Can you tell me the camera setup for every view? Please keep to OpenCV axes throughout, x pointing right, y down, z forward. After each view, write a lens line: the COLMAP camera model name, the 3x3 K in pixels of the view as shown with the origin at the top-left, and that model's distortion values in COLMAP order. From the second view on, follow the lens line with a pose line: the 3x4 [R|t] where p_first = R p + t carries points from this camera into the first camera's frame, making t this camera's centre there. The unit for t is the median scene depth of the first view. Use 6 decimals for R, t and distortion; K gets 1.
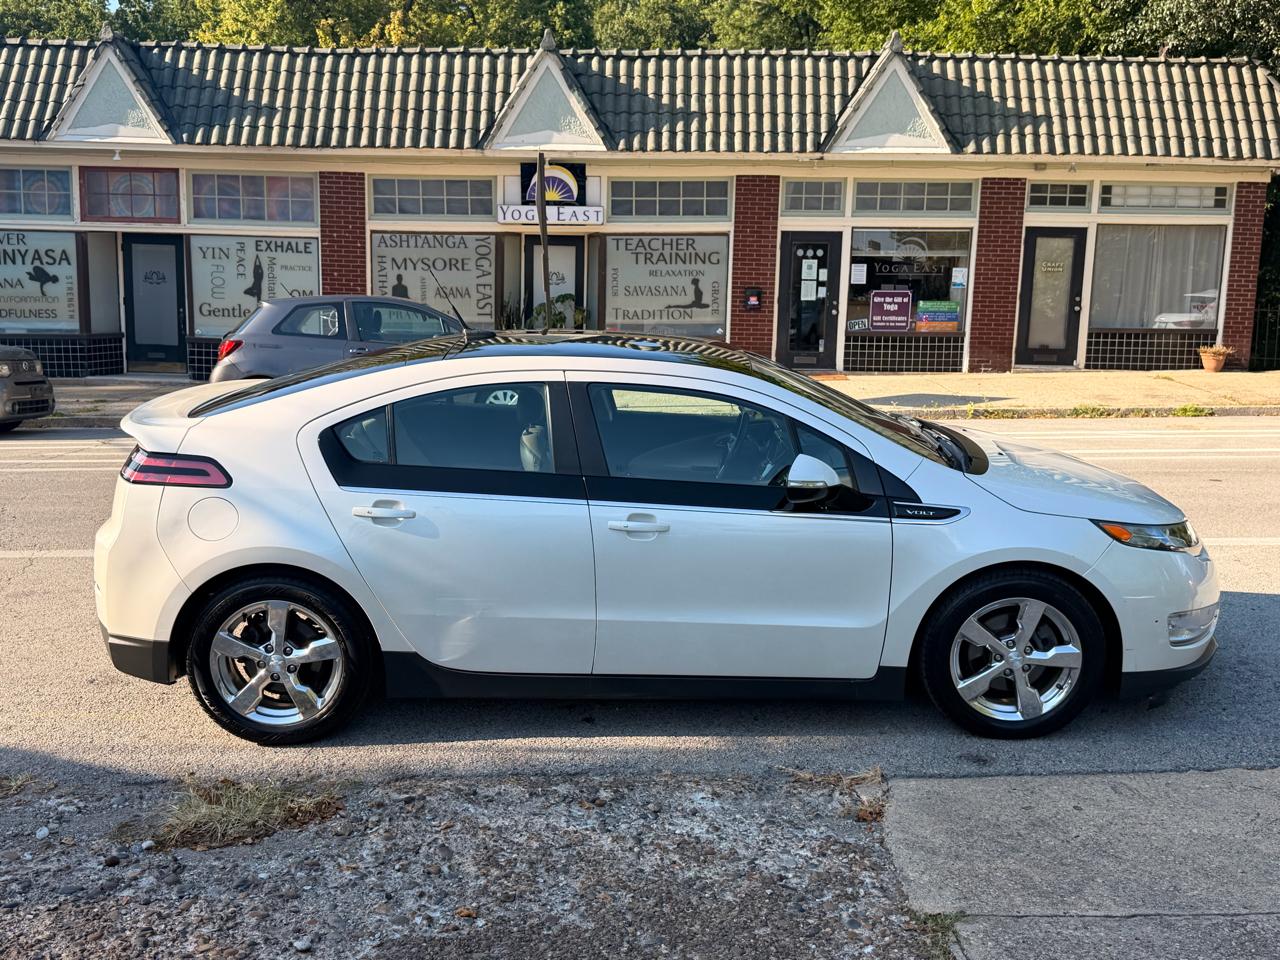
lens RADIAL K [[1244.4, 0, 637.7], [0, 1244.4, 478.5], [0, 0, 1]] dist [0.104330, -0.213648]
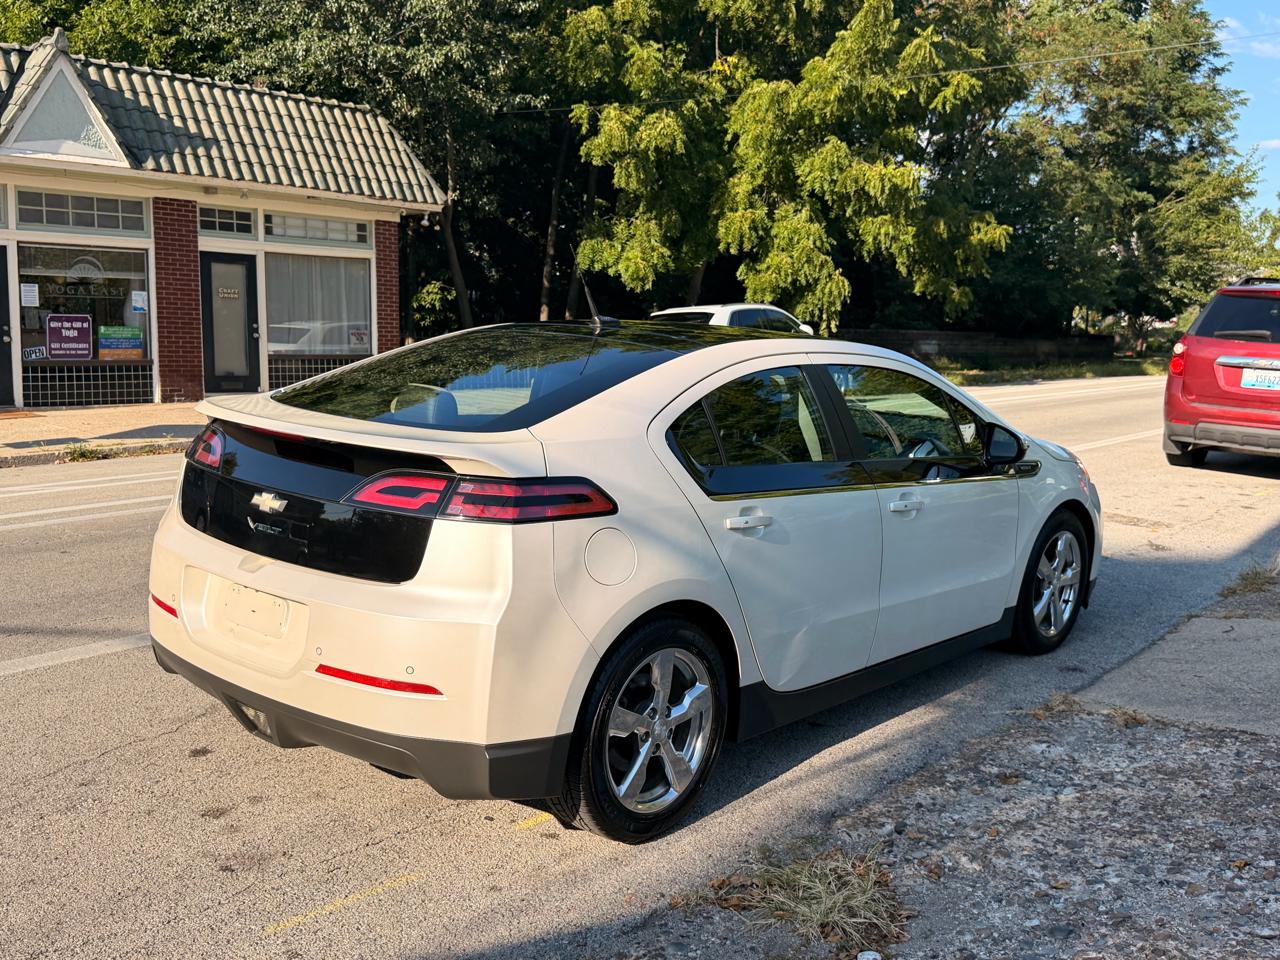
lens RADIAL K [[1244.4, 0, 637.7], [0, 1244.4, 478.5], [0, 0, 1]] dist [0.104330, -0.213648]
pose [[0.672438, -0.090566, 0.734592, -0.199775], [0.112993, 0.993413, 0.019044, -0.006110], [-0.731478, 0.070198, 0.678242, 0.108876]]
